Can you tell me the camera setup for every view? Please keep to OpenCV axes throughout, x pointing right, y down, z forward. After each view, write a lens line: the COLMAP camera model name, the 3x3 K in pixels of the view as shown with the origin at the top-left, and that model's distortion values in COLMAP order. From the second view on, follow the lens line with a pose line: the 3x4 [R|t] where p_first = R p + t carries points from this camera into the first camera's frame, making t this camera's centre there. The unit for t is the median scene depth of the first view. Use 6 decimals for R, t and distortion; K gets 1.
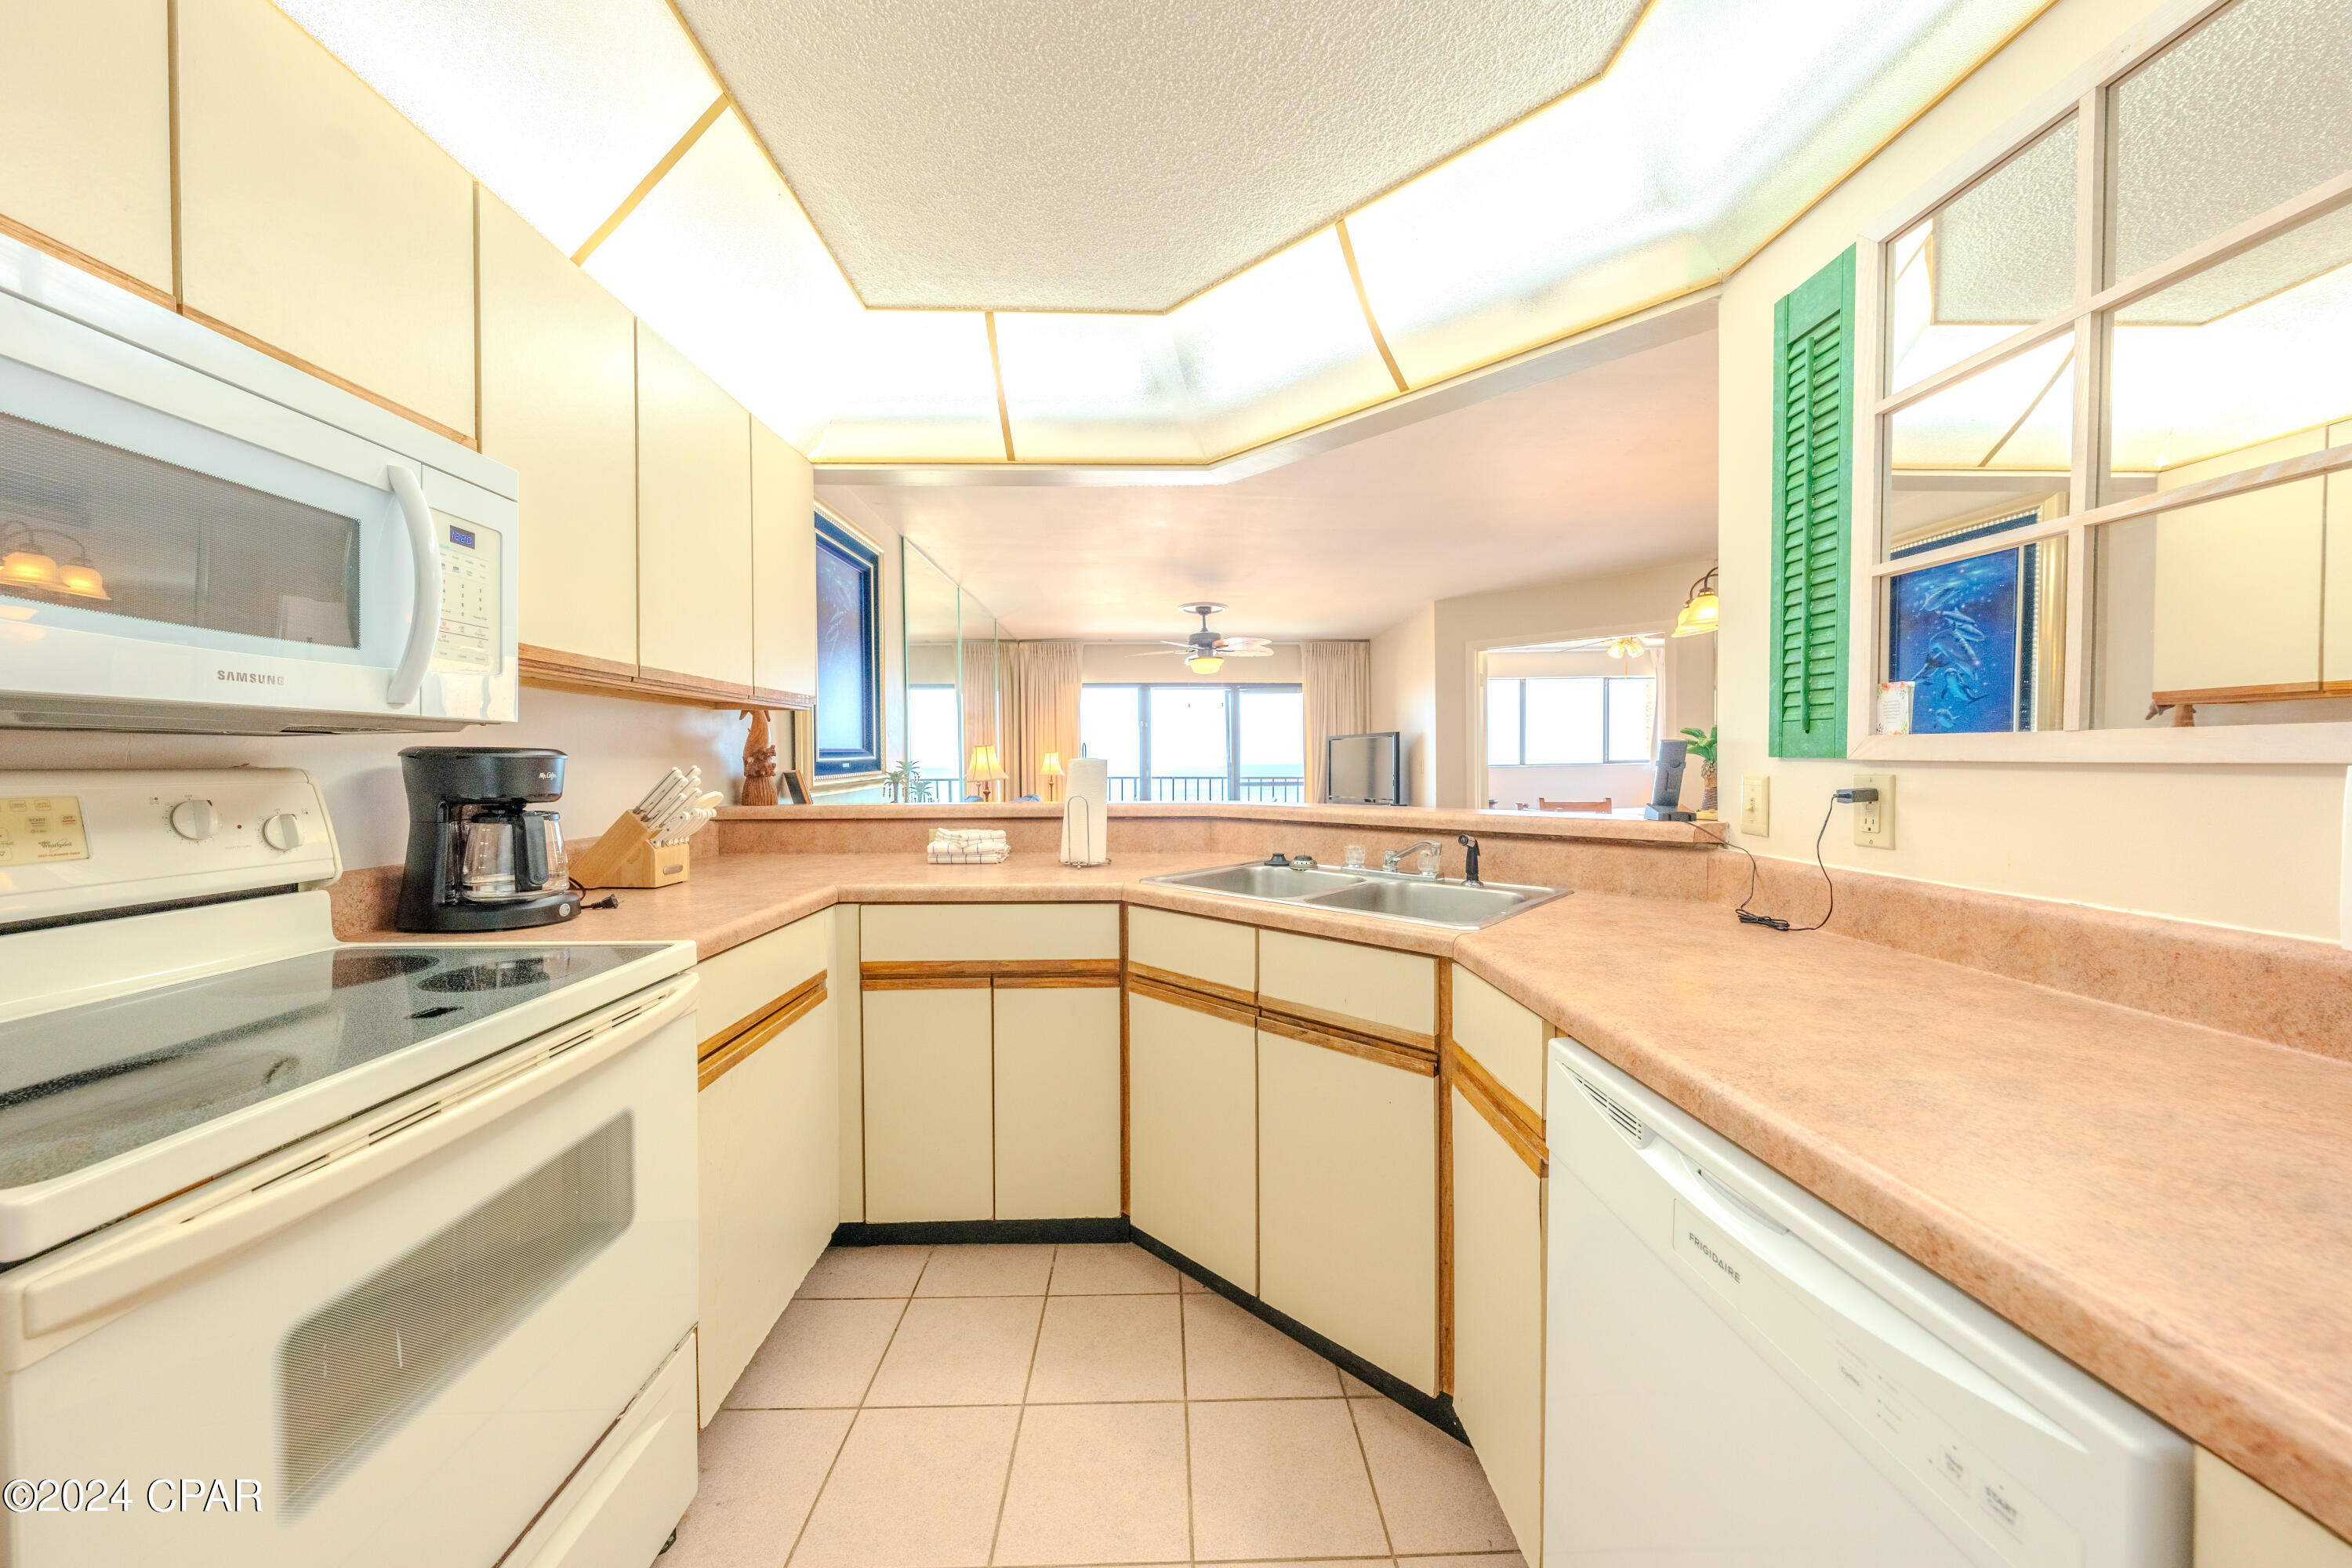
lens RADIAL K [[795.3, 0, 1180.4], [0, 795.3, 777.0], [0, 0, 1]] dist [0.000562, -0.000155]
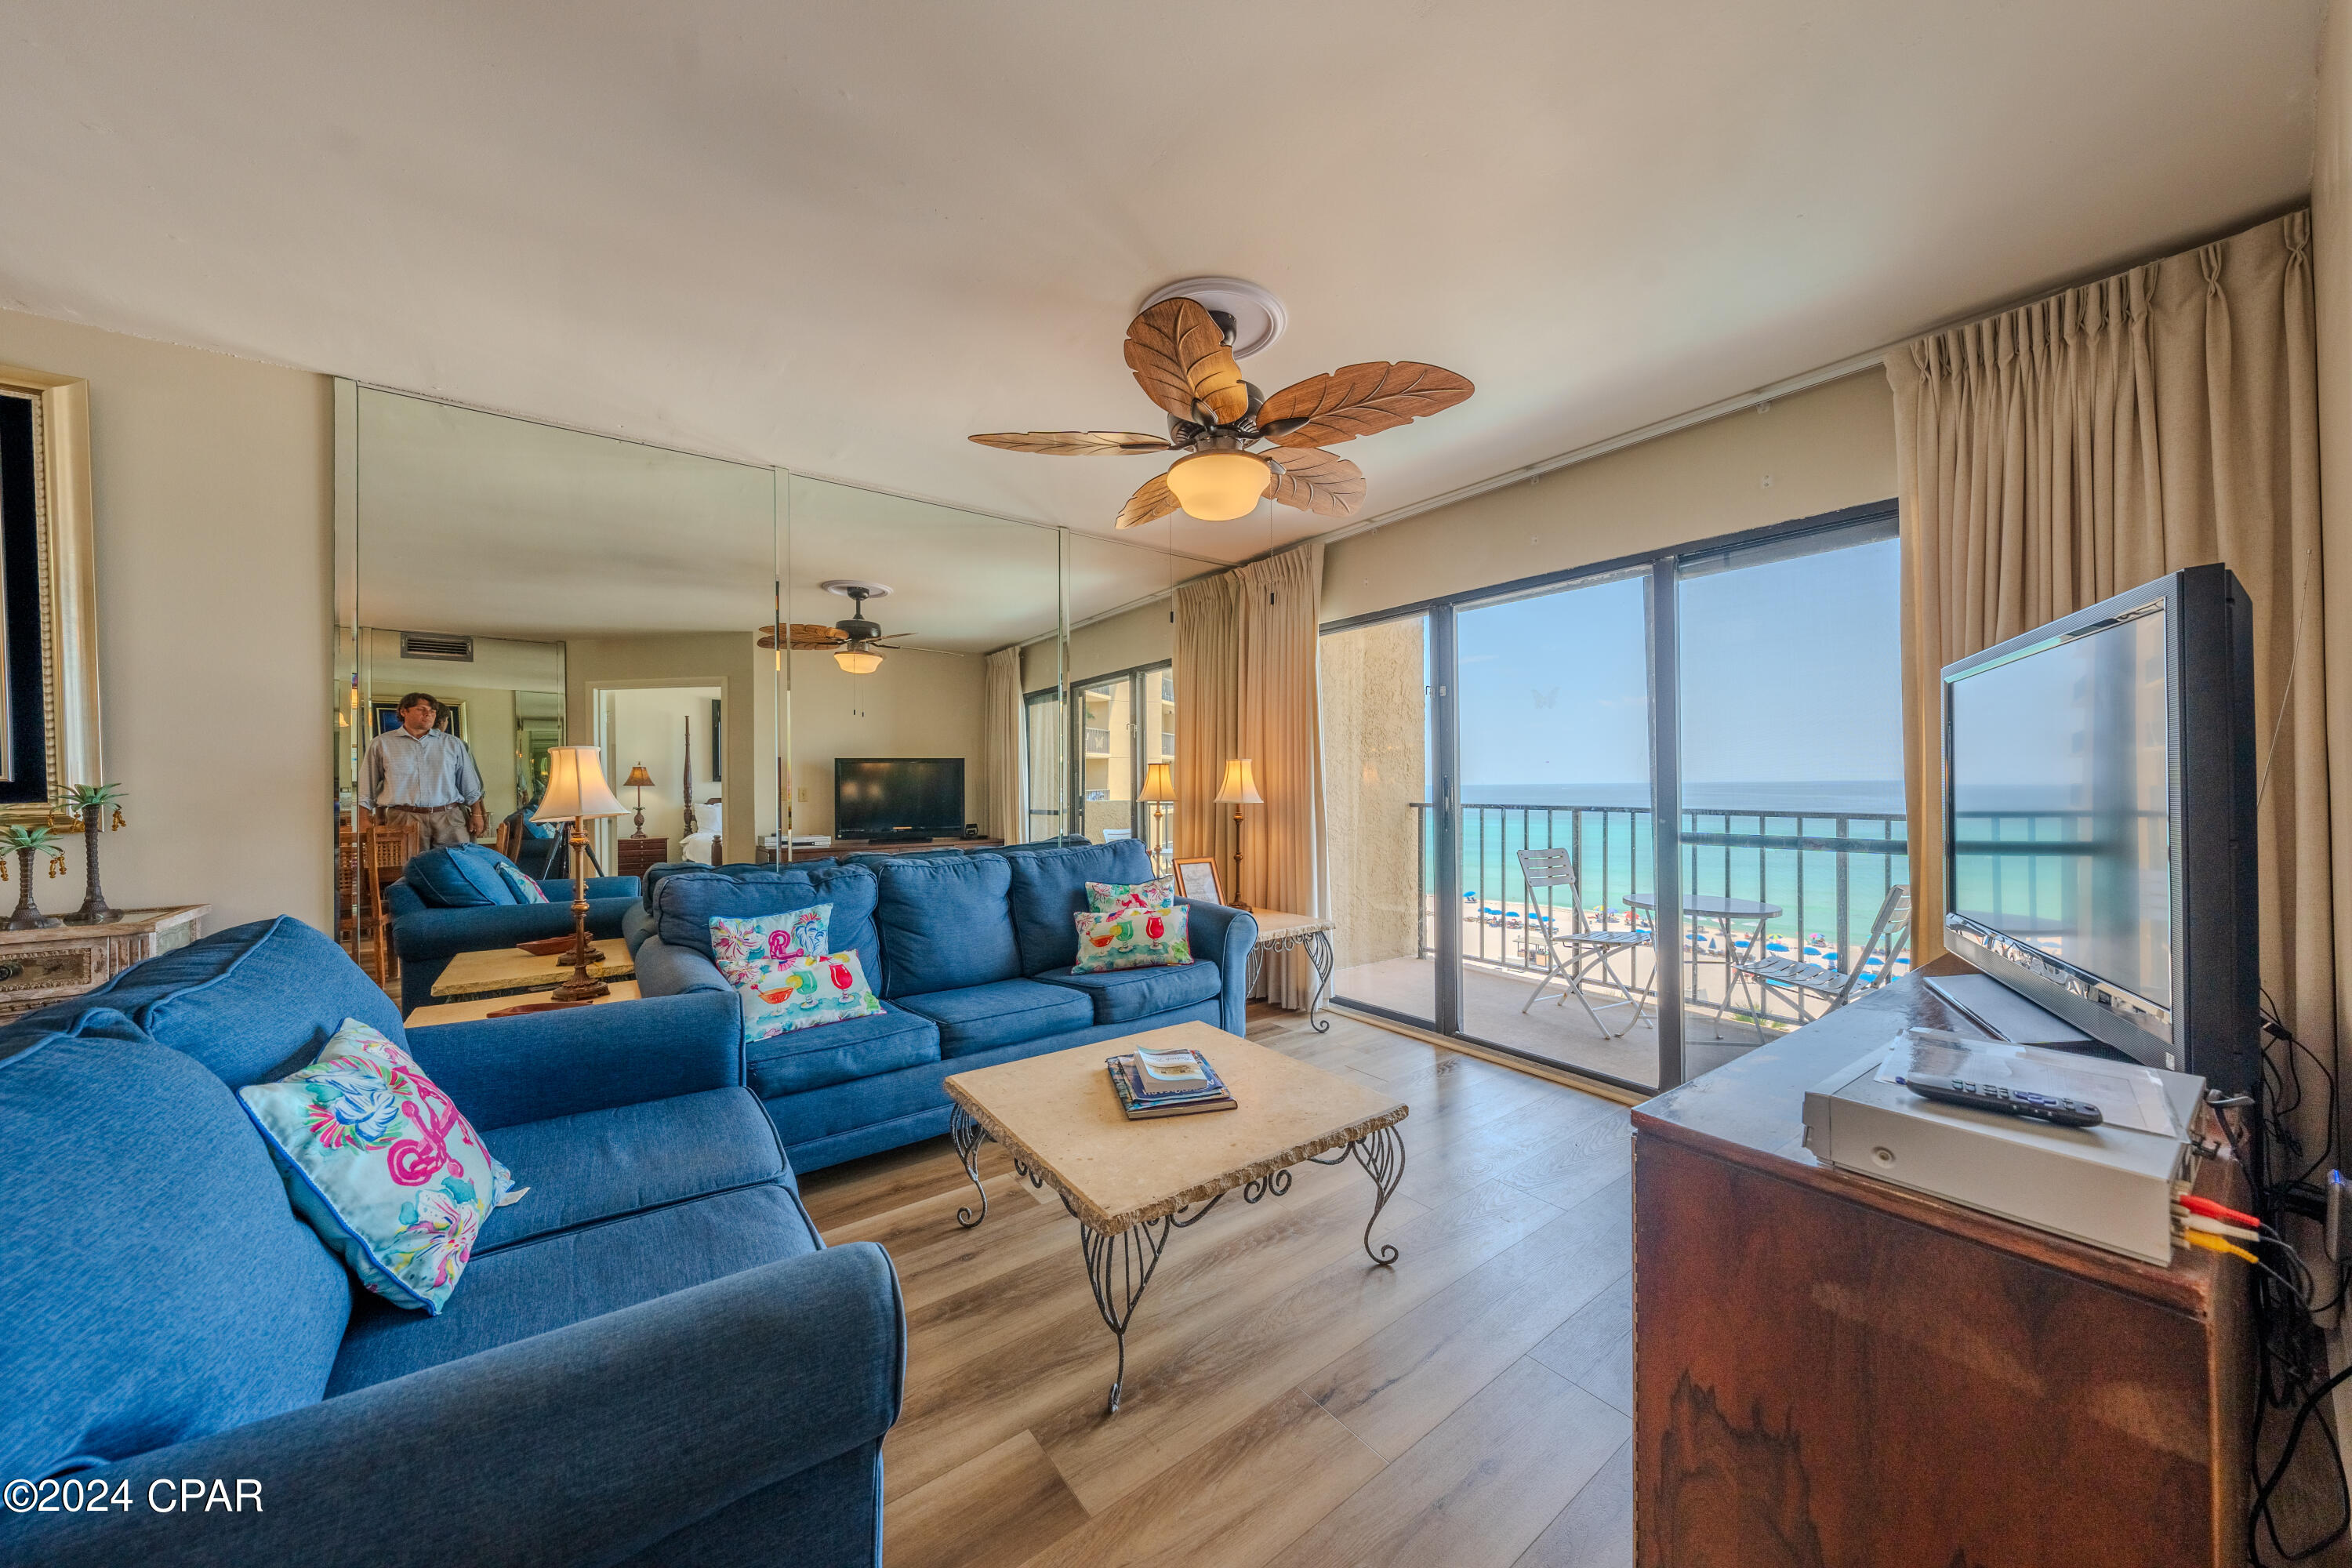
lens RADIAL K [[795.3, 0, 1180.4], [0, 795.3, 777.0], [0, 0, 1]] dist [0.000562, -0.000155]
pose [[0.574654, -0.005457, -0.818378, 0.873459], [-0.009290, 0.999870, -0.013191, -0.040747], [0.818344, 0.015183, 0.574529, 2.321211]]
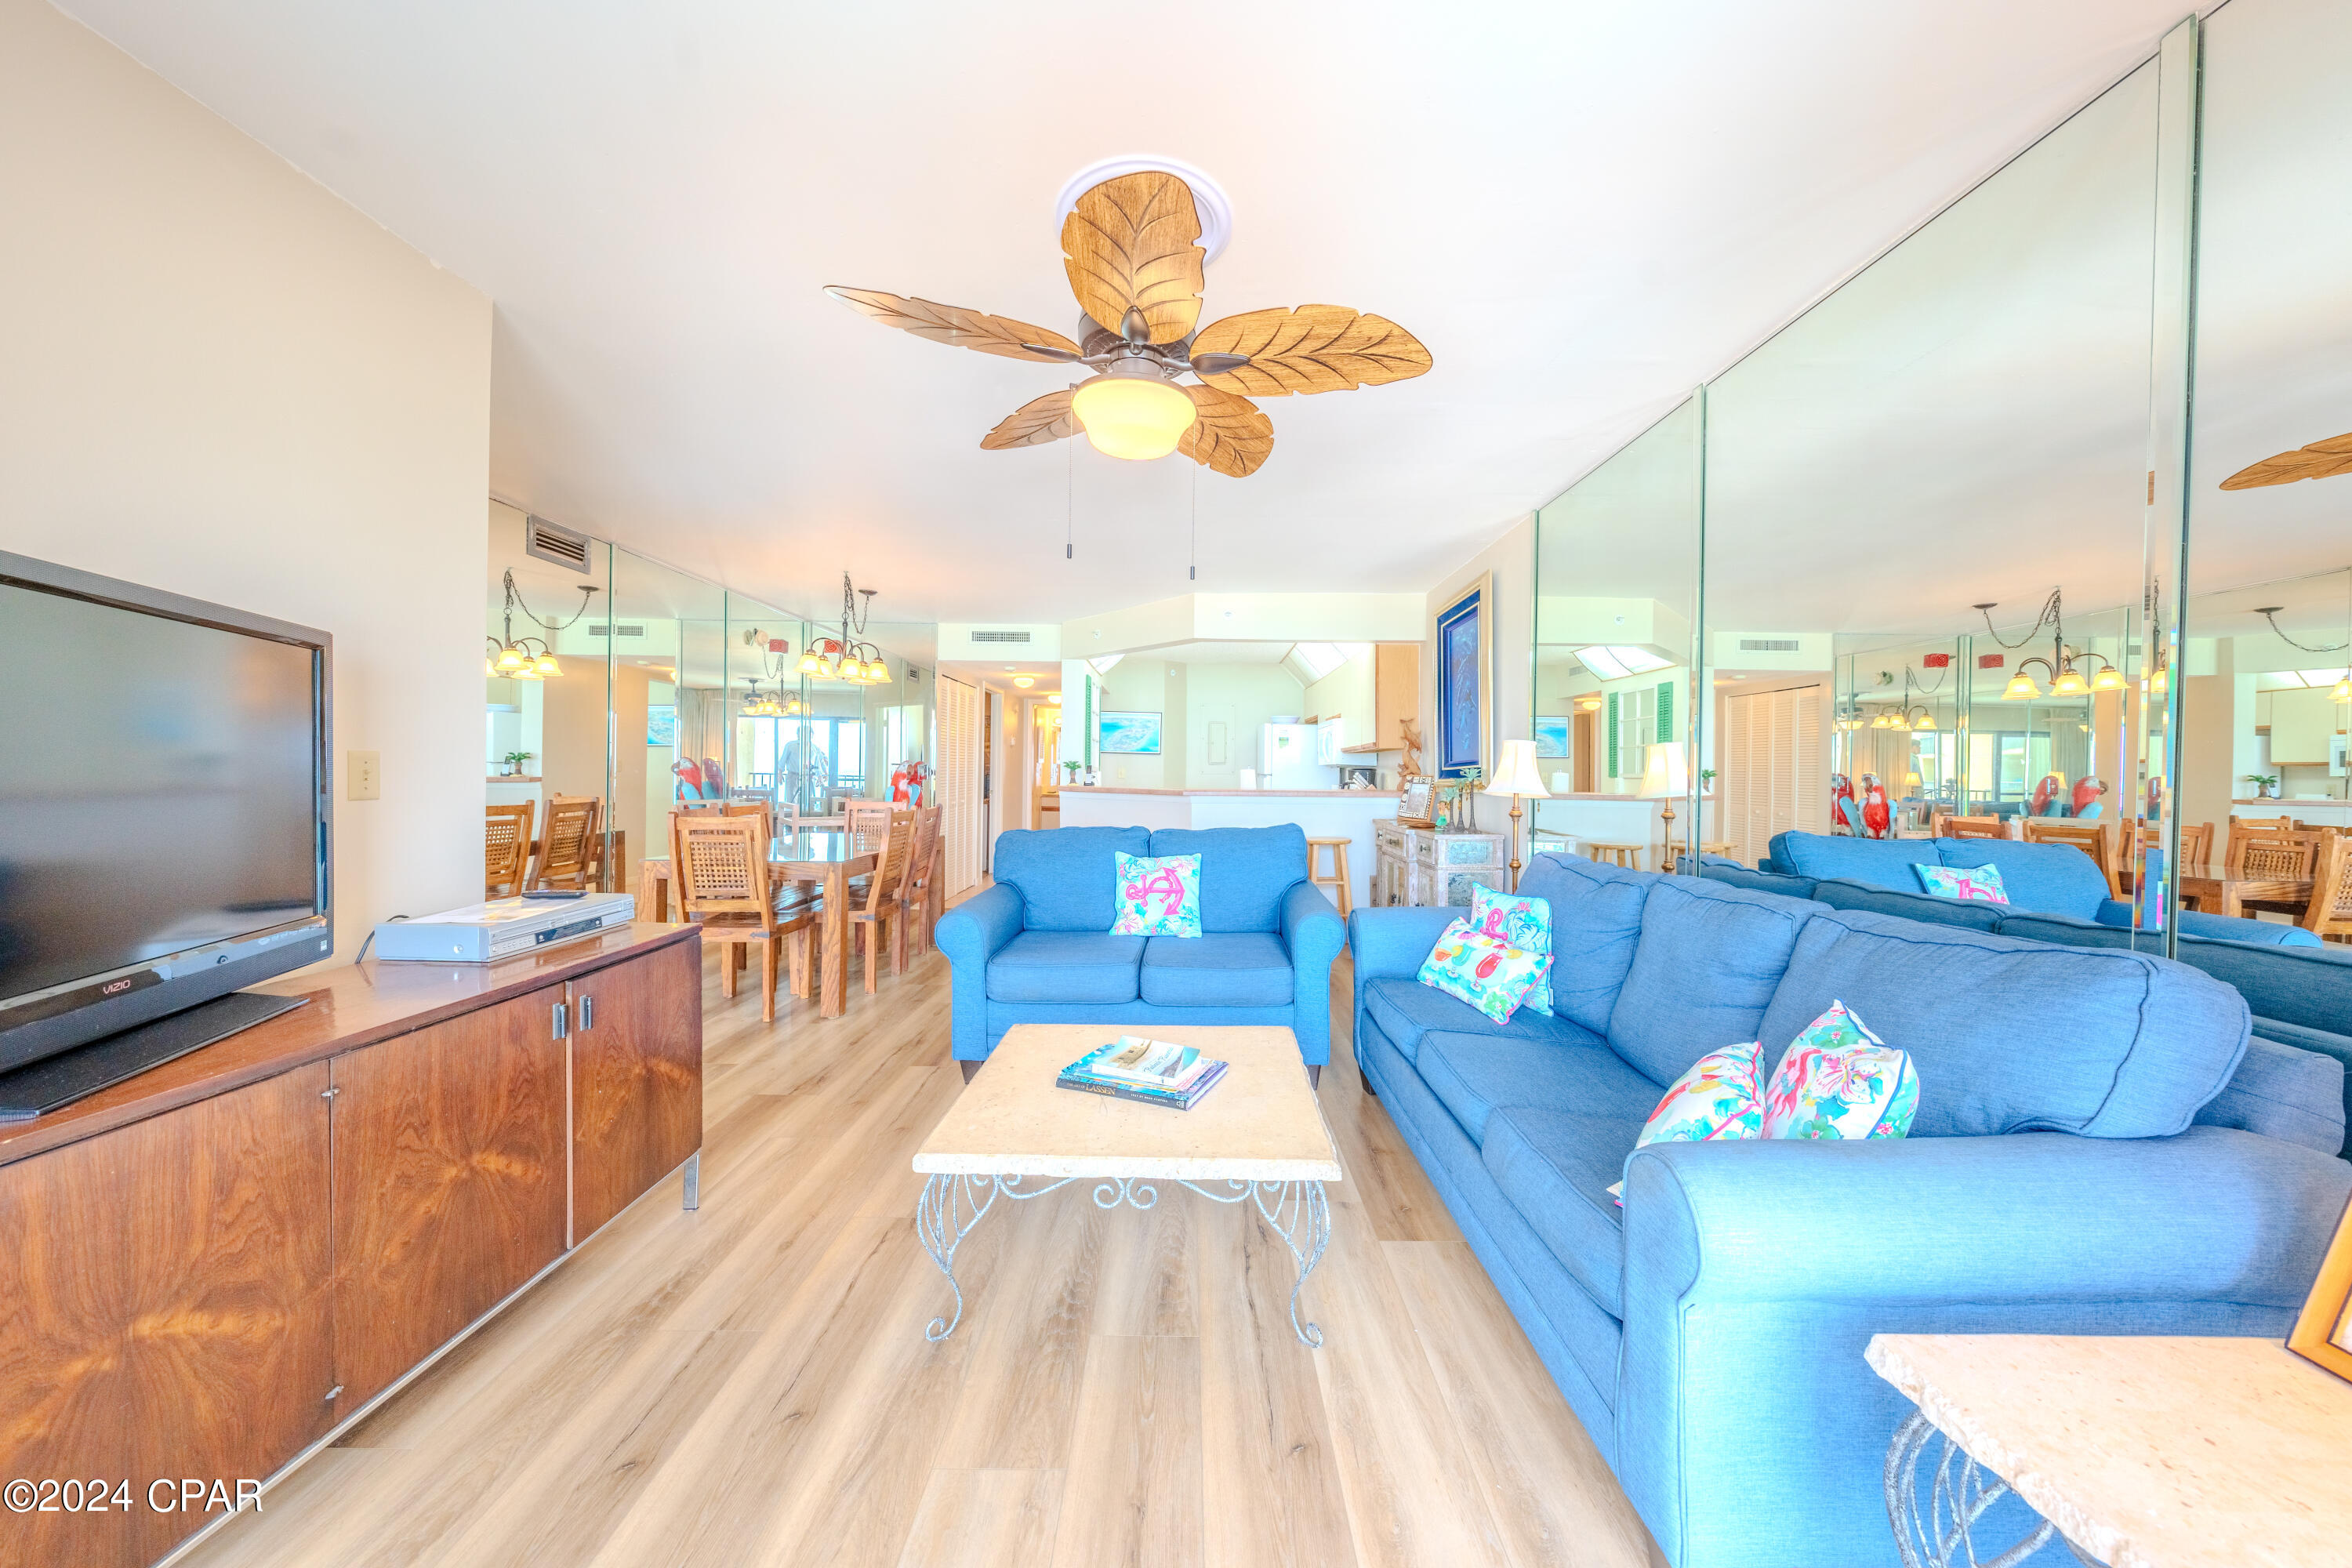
lens RADIAL K [[795.3, 0, 1180.4], [0, 795.3, 777.0], [0, 0, 1]] dist [0.000562, -0.000155]
pose [[-0.999380, -0.002014, 0.035163, 0.022740], [-0.001263, 0.999771, 0.021367, -0.055707], [-0.035198, 0.021310, -0.999153, 3.768589]]
